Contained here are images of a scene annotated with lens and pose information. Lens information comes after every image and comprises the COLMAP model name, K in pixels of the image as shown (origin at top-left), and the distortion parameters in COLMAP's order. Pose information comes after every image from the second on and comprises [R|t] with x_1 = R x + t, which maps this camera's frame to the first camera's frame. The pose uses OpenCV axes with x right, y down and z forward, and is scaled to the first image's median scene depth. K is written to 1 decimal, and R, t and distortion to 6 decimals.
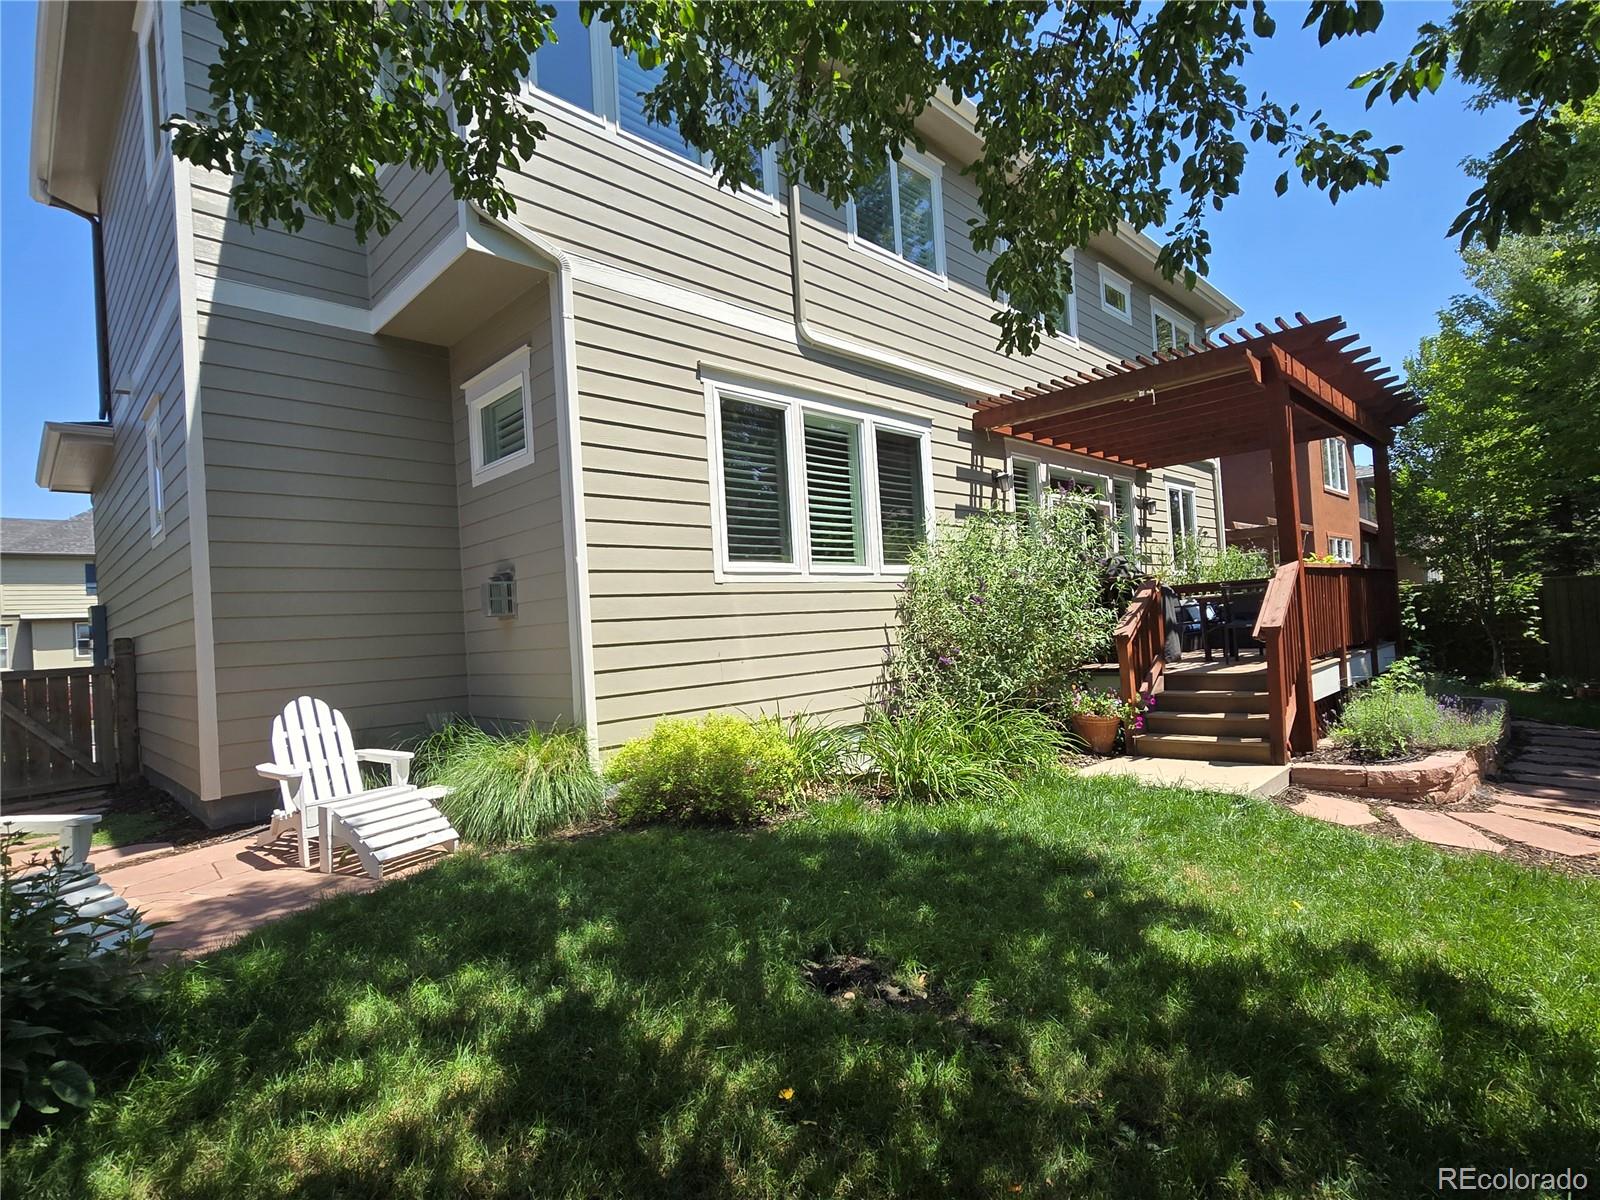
lens RADIAL K [[802.7, 0, 801.5], [0, 802.7, 608.4], [0, 0, 1]] dist [0.000289, 0.000764]
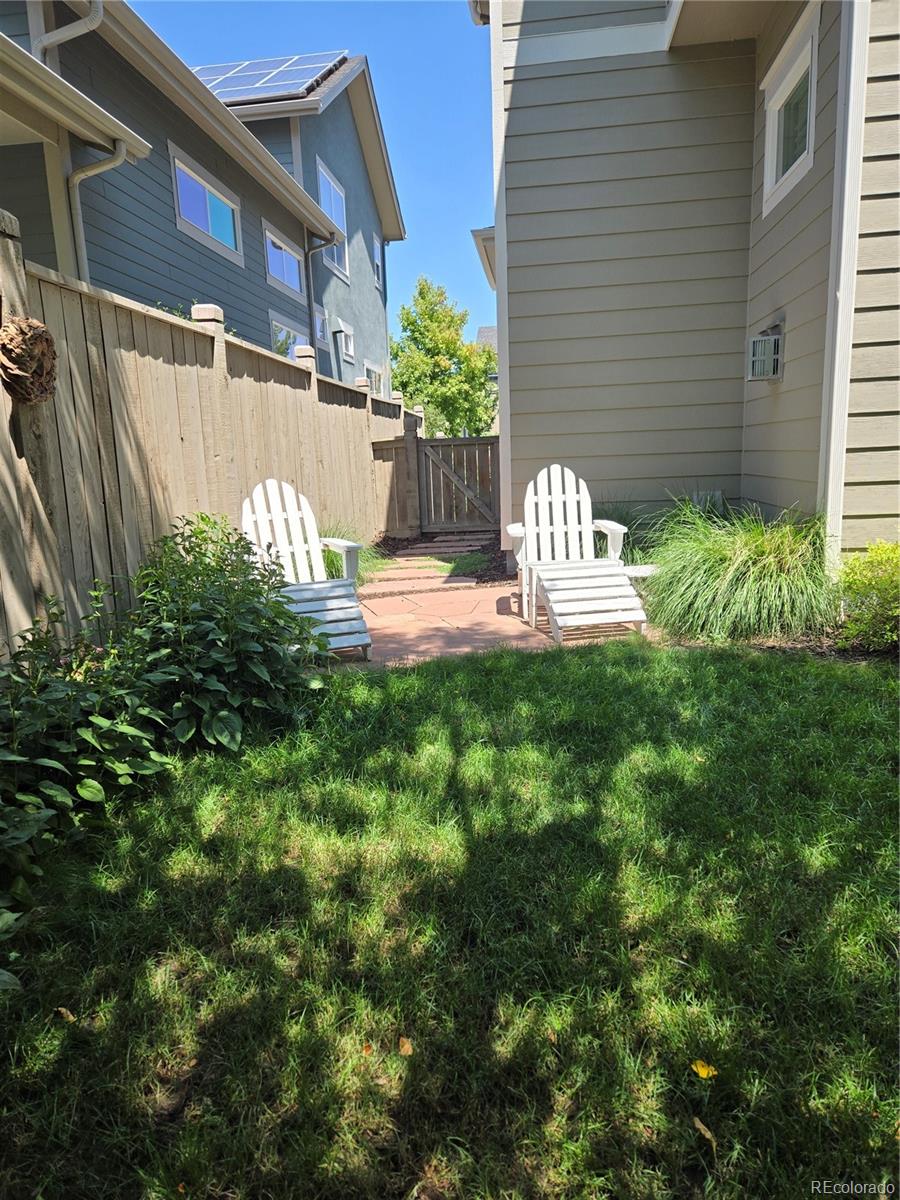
lens RADIAL K [[802.8, 0, 429.4], [0, 802.8, 600.8], [0, 0, 1]] dist [0.071907, -0.063394]
pose [[0.602493, 0.179114, -0.777766, 0.146744], [0.023140, 0.970163, 0.241347, 0.025125], [0.797789, -0.163407, 0.580371, 0.232866]]
